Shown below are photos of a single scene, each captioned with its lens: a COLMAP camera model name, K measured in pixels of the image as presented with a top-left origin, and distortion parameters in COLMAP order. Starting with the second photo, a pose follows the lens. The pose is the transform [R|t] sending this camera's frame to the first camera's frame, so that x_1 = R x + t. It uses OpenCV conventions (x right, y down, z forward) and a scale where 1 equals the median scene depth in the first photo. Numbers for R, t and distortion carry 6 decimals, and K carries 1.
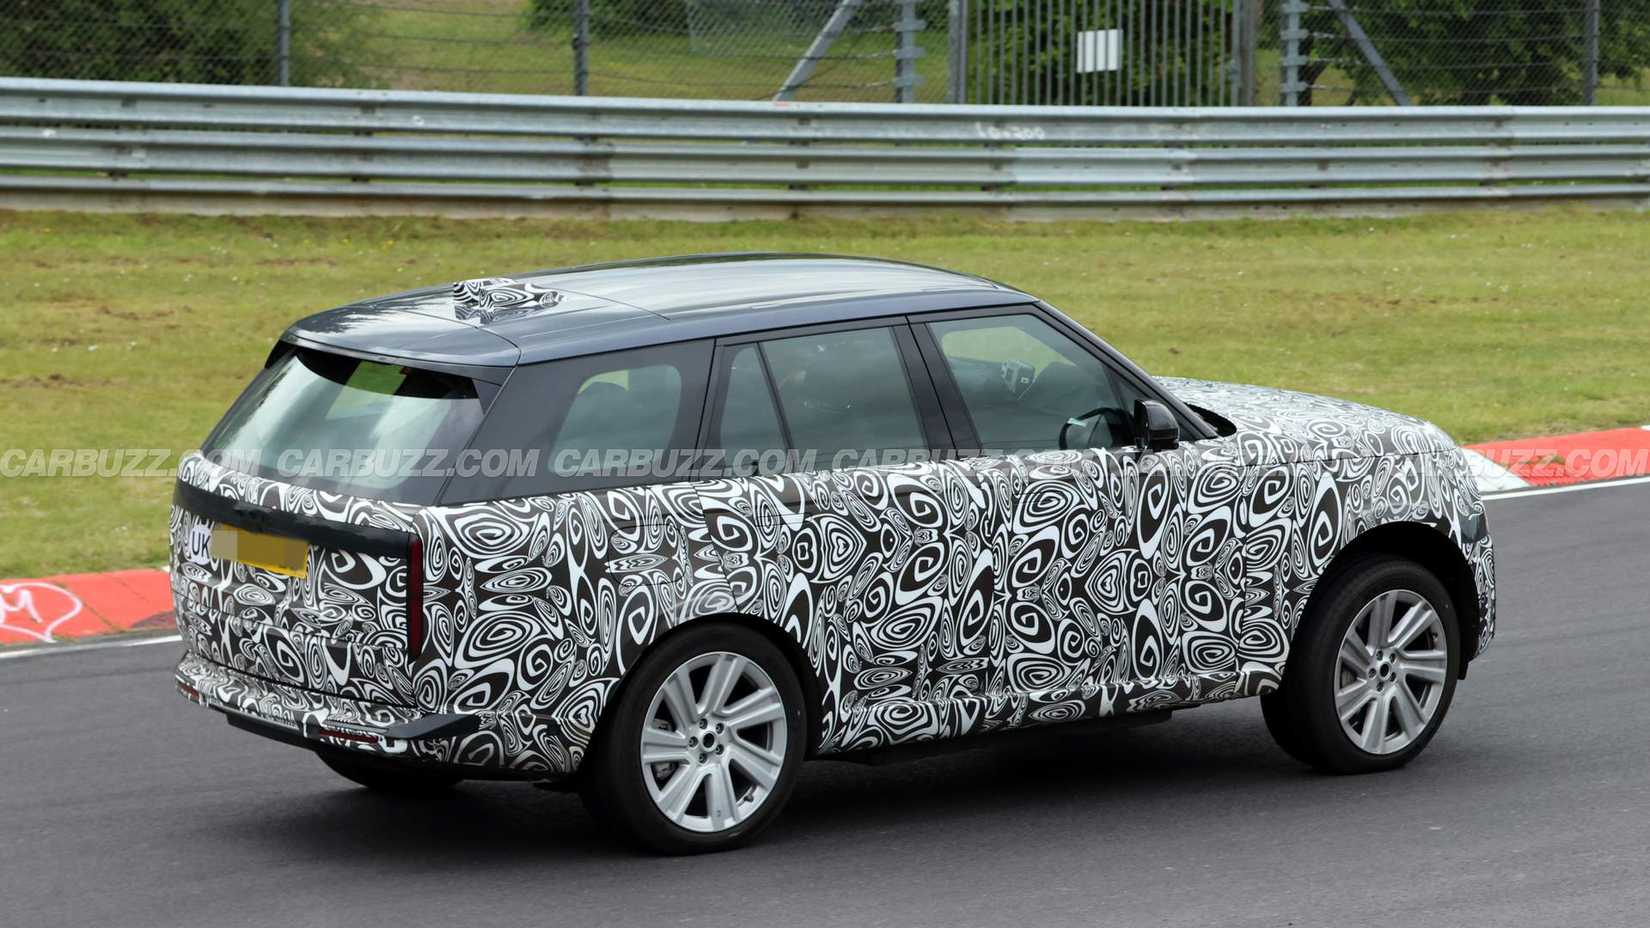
lens RADIAL K [[6080.1, 0, 821.5], [0, 6080.1, 468.2], [0, 0, 1]] dist [0.158952, 0.000000]
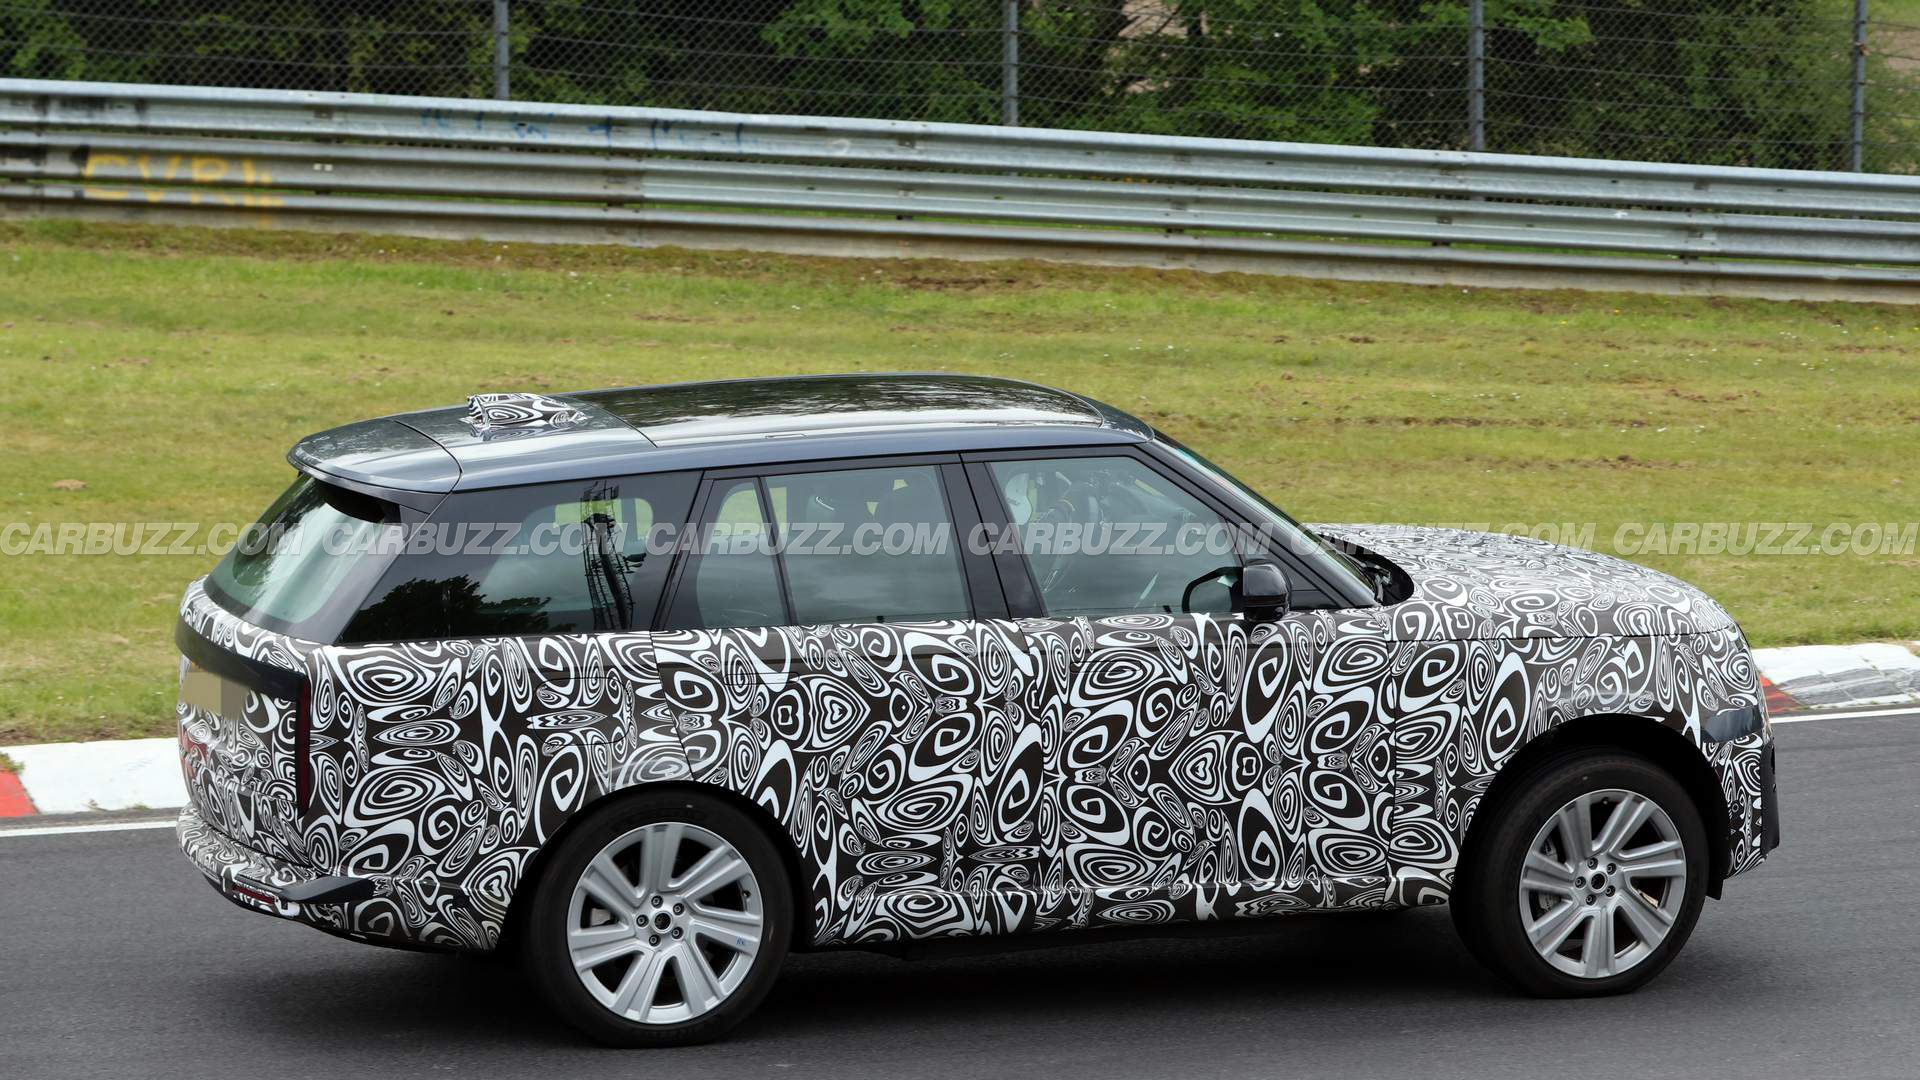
lens RADIAL K [[5864.4, 0, 949.4], [0, 5864.4, 531.1], [0, 0, 1]] dist [0.088742, 0.000000]
pose [[0.950802, 0.044873, -0.306532, 0.273380], [-0.044807, 0.998969, 0.007258, -0.019910], [0.306542, 0.006834, 0.951833, 0.190874]]
